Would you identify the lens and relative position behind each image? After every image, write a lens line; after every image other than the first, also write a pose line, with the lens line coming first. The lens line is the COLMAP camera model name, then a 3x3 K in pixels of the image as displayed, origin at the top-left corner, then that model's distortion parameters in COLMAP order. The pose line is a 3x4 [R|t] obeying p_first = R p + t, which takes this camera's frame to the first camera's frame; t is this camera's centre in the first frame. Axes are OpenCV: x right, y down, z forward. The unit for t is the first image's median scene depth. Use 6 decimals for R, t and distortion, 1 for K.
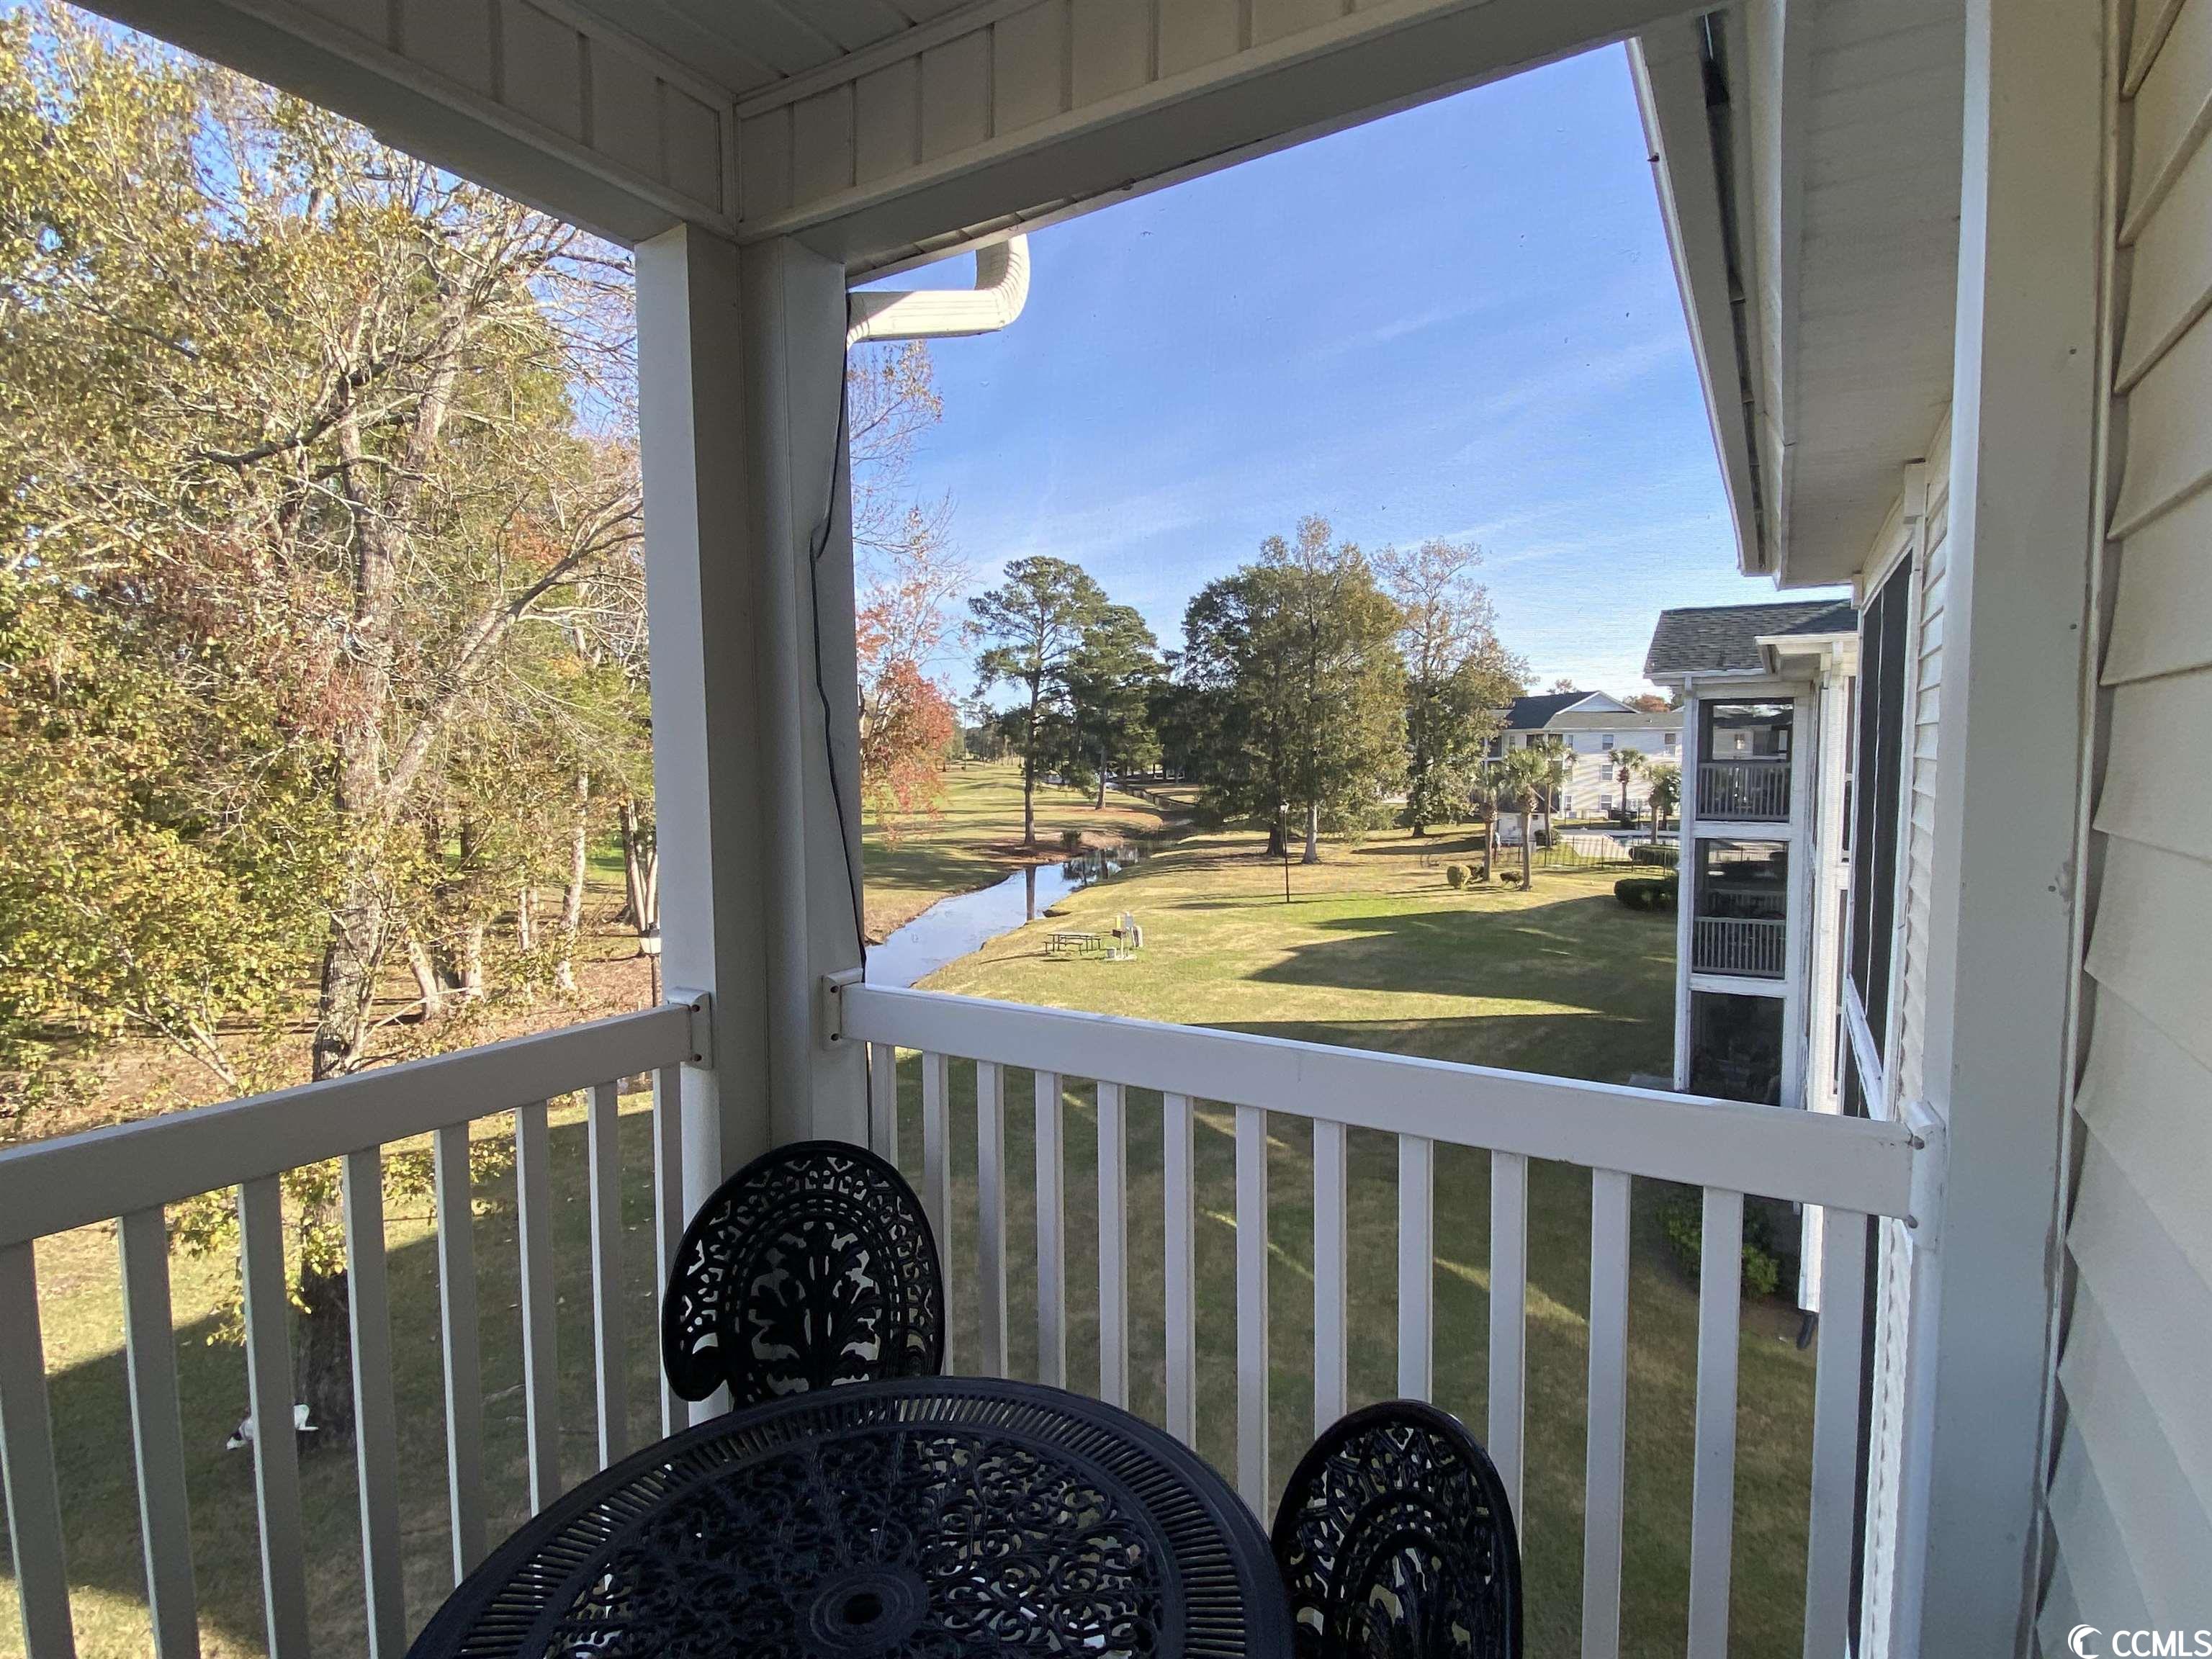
lens RADIAL K [[1074.9, 0, 1106.4], [0, 1074.9, 822.1], [0, 0, 1]] dist [0.014255, -0.028465]
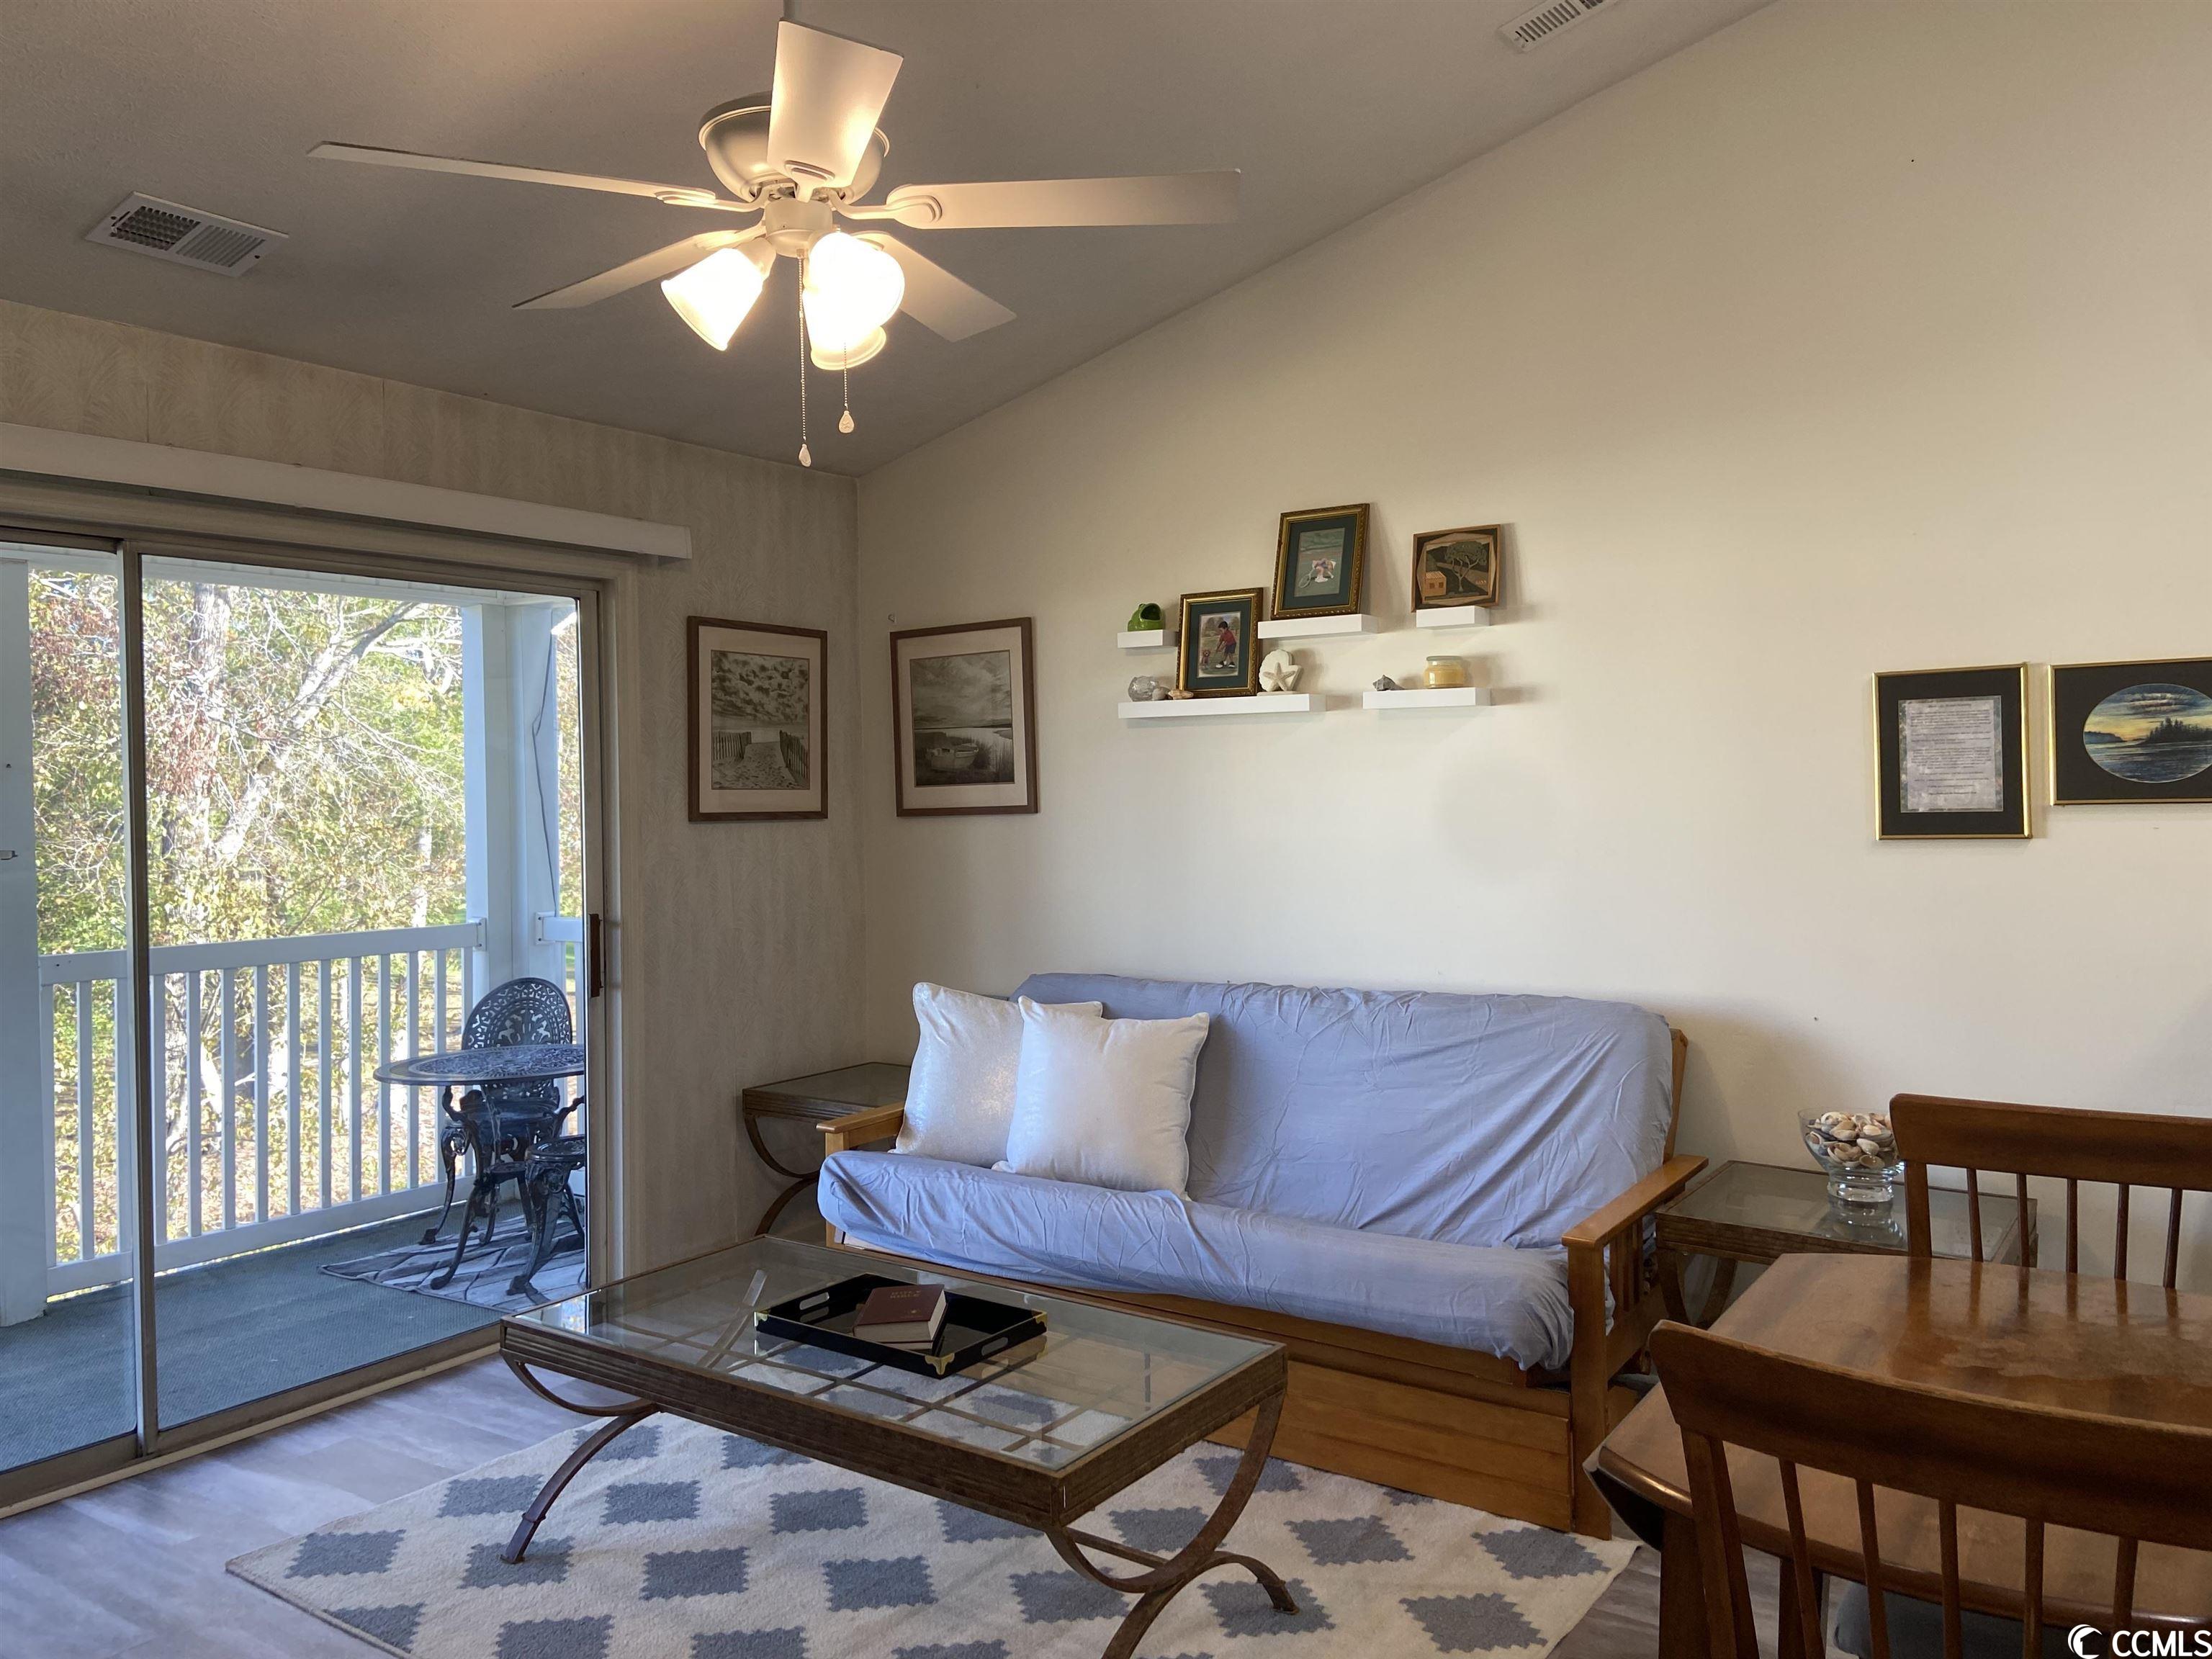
lens RADIAL K [[1647.8, 0, 1108.2], [0, 1647.8, 796.0], [0, 0, 1]] dist [0.054234, -0.094841]
pose [[0.998057, -0.013078, -0.060924, 0.212064], [0.009345, 0.998085, -0.061153, 0.023220], [0.061607, 0.060465, 0.996267, -0.442853]]
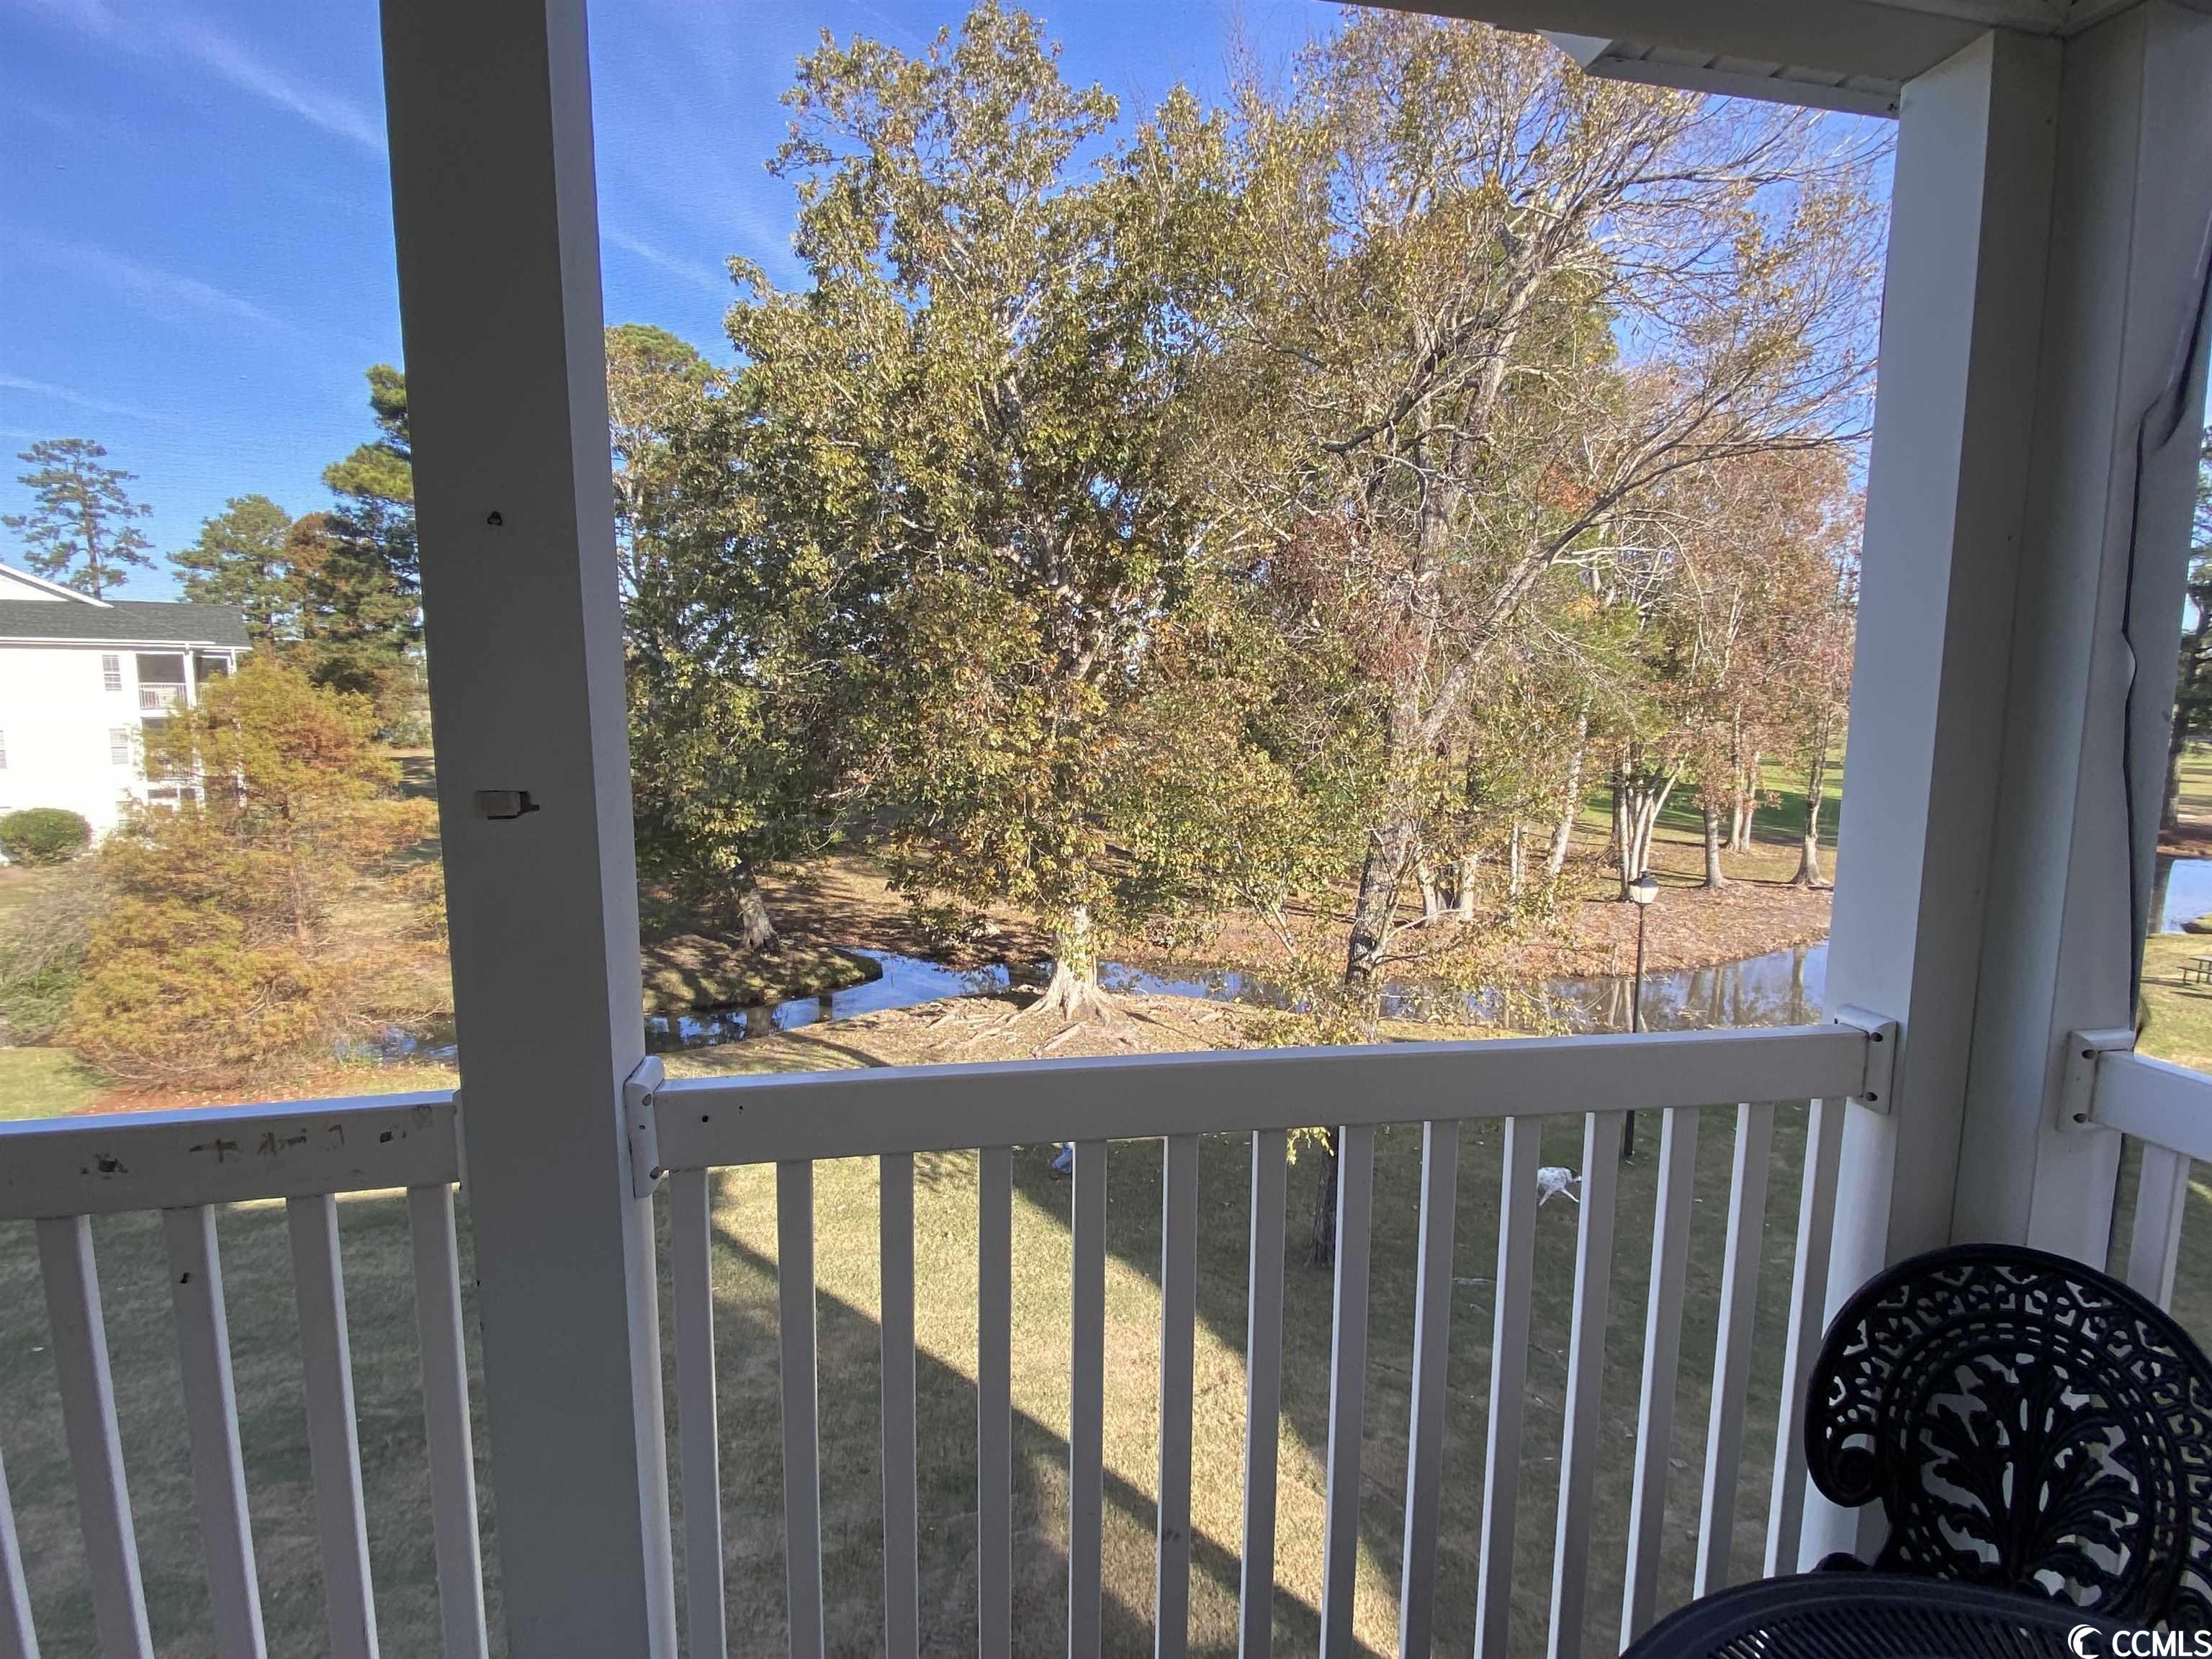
lens RADIAL K [[1074.9, 0, 1106.4], [0, 1074.9, 822.1], [0, 0, 1]] dist [0.014255, -0.028465]
pose [[0.651822, 0.098897, -0.751896, -0.030168], [-0.057086, 0.995046, 0.081391, -0.003901], [0.756220, -0.010129, 0.654239, 0.005568]]
